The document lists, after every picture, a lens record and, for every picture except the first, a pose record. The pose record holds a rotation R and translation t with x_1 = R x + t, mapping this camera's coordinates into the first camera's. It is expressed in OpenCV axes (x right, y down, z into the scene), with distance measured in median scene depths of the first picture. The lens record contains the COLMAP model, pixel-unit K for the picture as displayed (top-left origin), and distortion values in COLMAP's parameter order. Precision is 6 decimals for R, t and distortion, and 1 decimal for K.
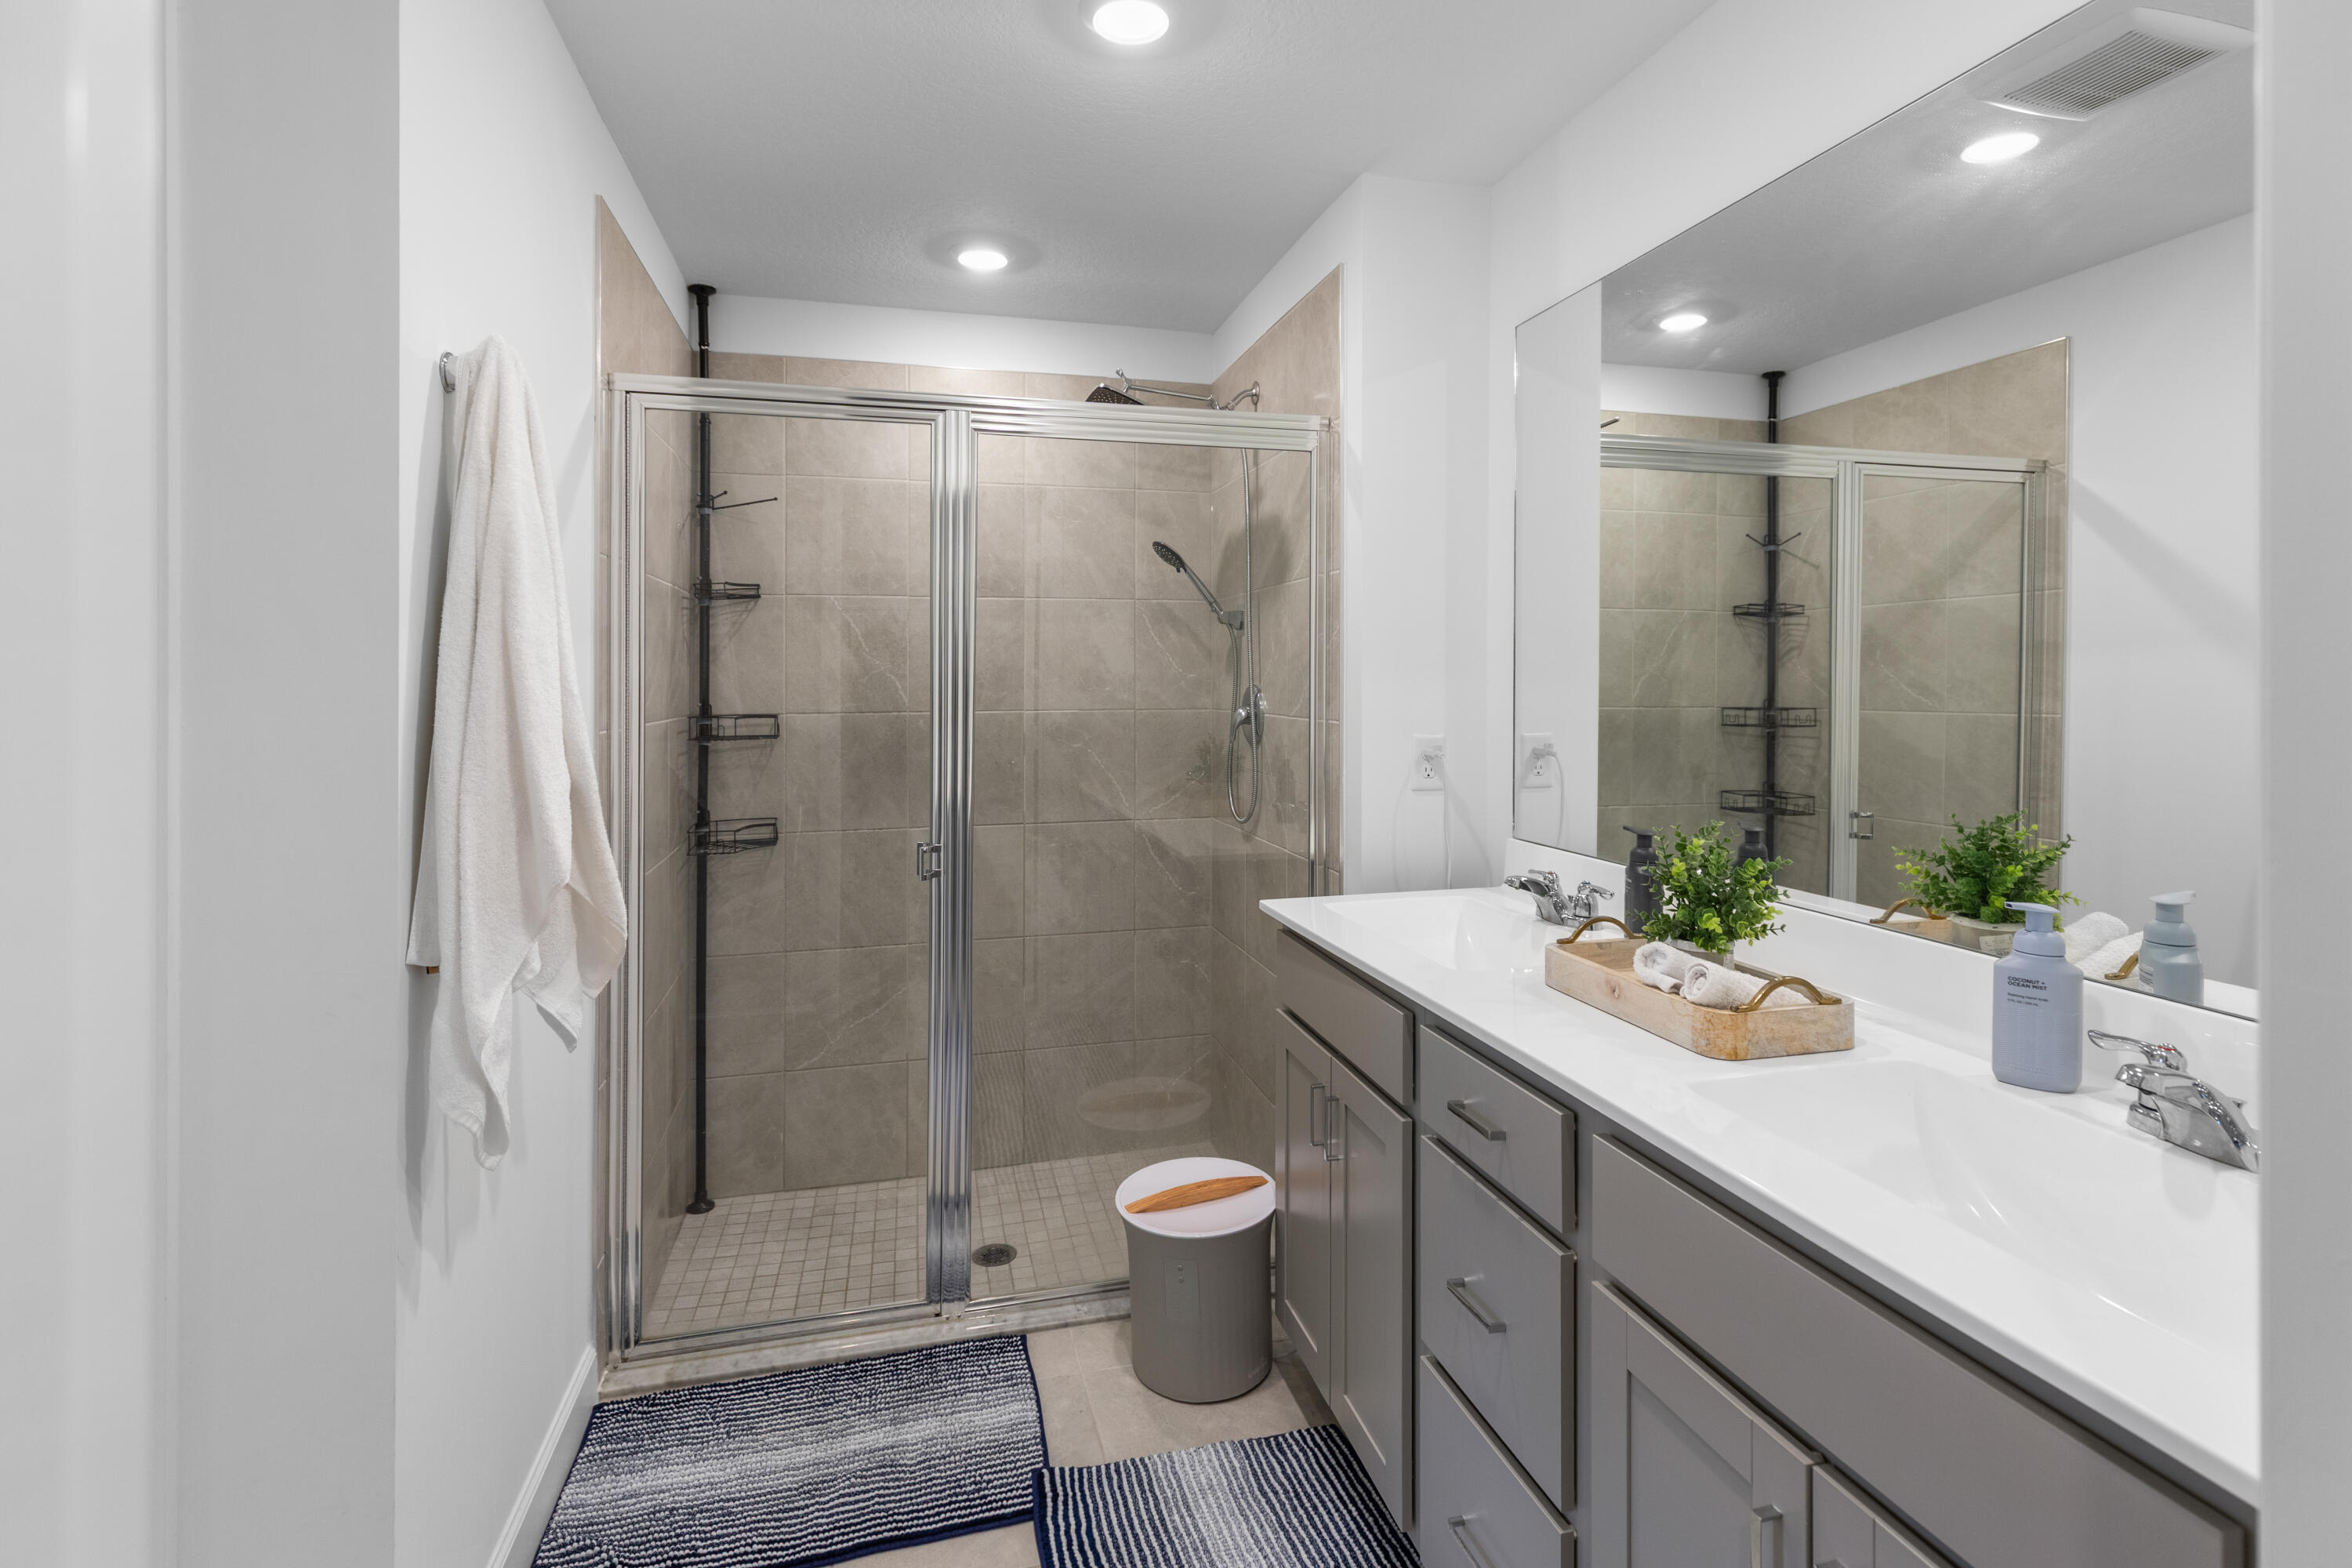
lens RADIAL K [[1101.1, 0, 1169.7], [0, 1101.1, 687.3], [0, 0, 1]] dist [0.009582, -0.003495]
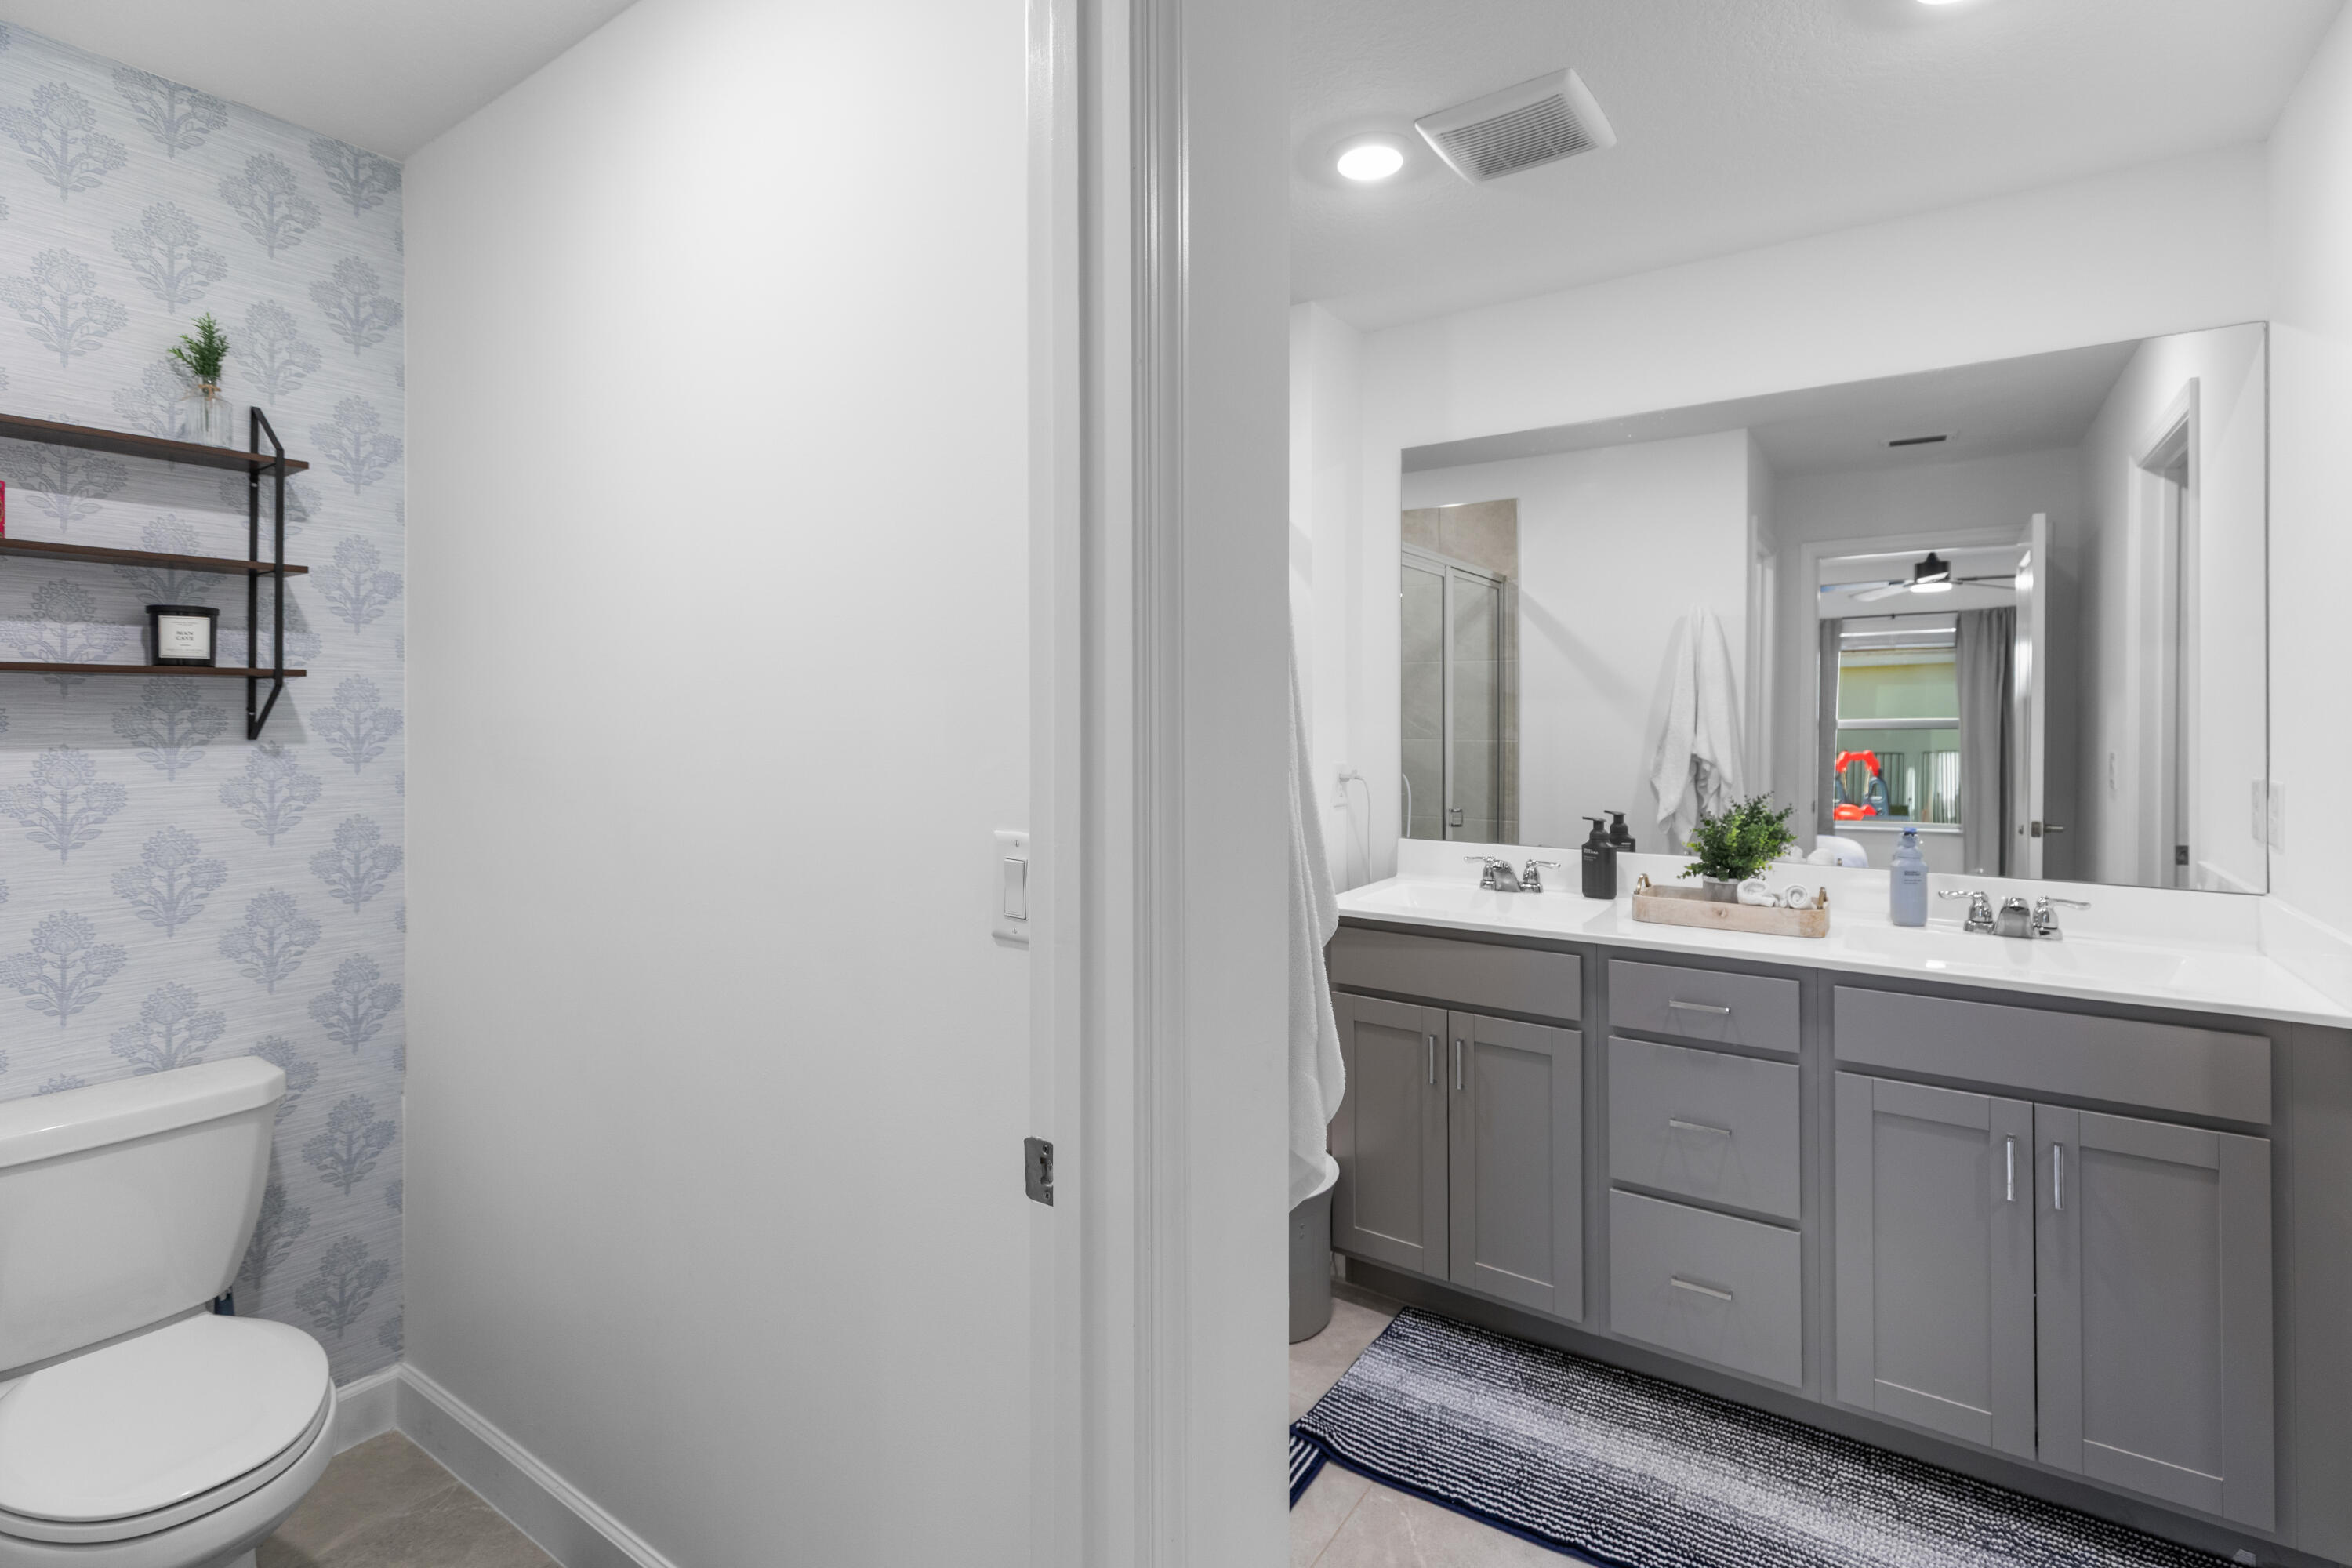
lens RADIAL K [[1101.1, 0, 1159.1], [0, 1101.1, 723.1], [0, 0, 1]] dist [0.009582, -0.003495]
pose [[0.761999, -0.003290, 0.647569, -0.593250], [0.003757, 0.999993, 0.000659, -0.002280], [-0.647567, 0.001931, 0.762006, 0.146370]]
